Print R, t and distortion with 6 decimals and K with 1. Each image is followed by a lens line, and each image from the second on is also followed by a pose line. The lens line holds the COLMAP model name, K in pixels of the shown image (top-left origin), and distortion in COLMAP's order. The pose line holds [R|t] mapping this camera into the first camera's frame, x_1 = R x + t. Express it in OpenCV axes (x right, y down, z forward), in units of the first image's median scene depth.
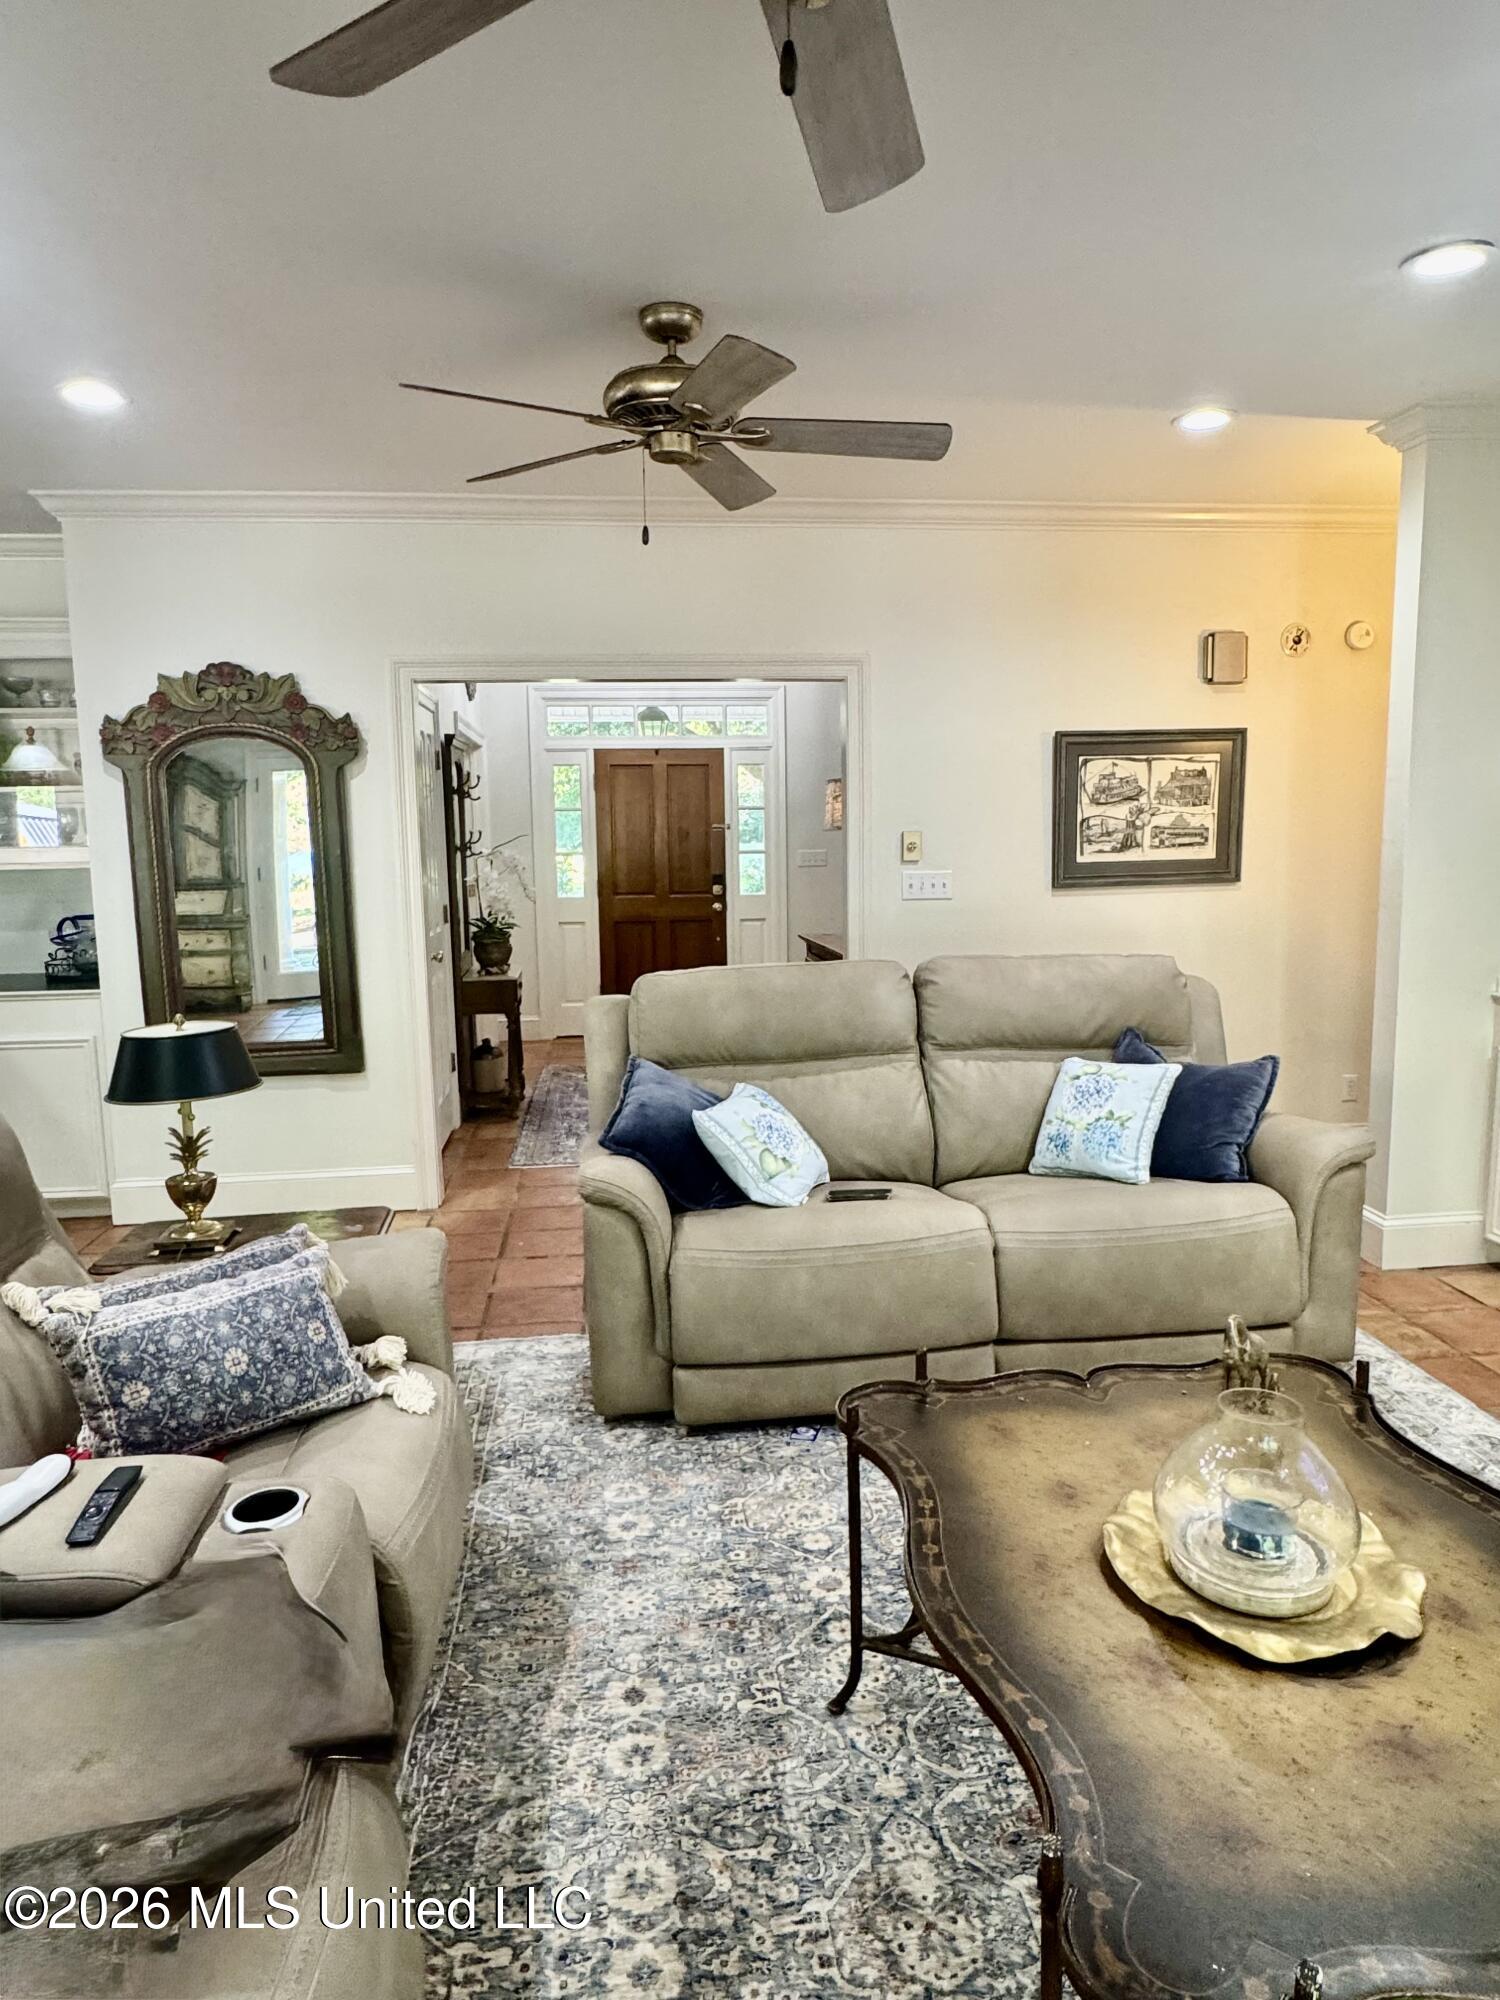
lens RADIAL K [[1282.4, 0, 757.4], [0, 1282.4, 995.1], [0, 0, 1]] dist [-0.002343, 0.000501]
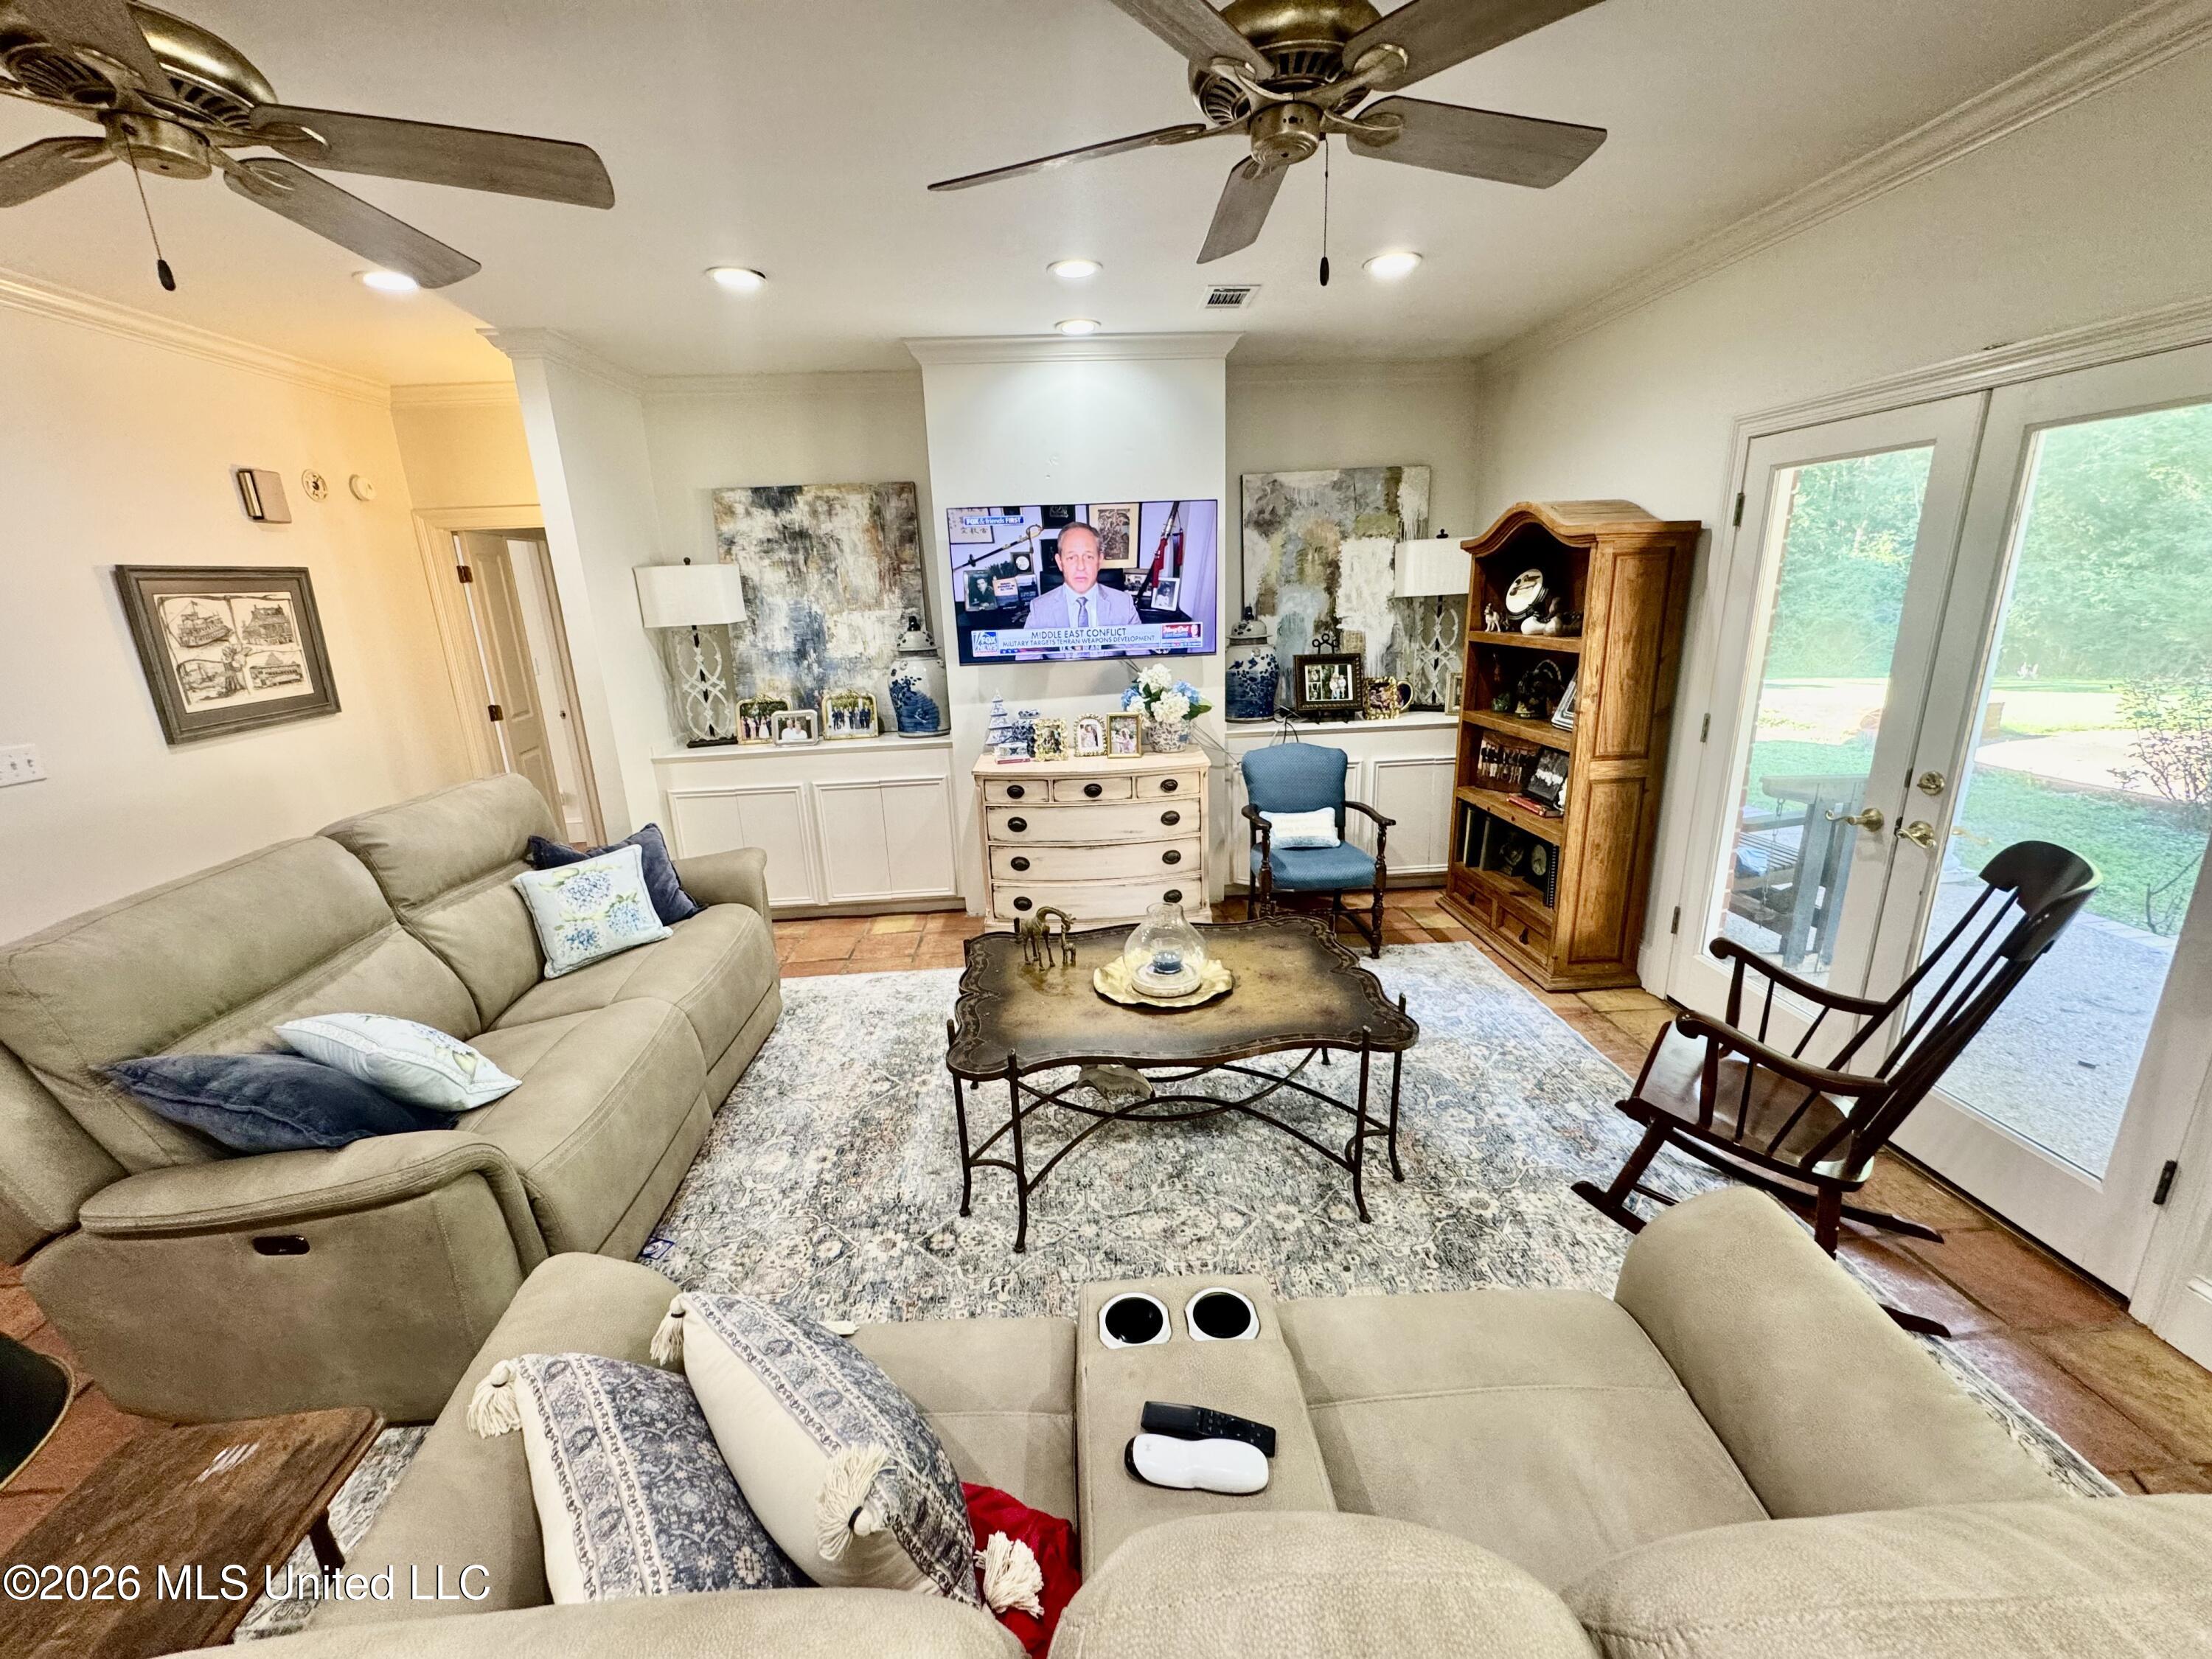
lens RADIAL K [[890.8, 0, 1103.4], [0, 890.8, 833.3], [0, 0, 1]] dist [-0.002365, 0.000090]
pose [[0.033381, -0.257281, 0.965760, -0.362139], [0.167524, 0.954068, 0.248375, -0.070022], [-0.985303, 0.153497, 0.074949, 0.326104]]
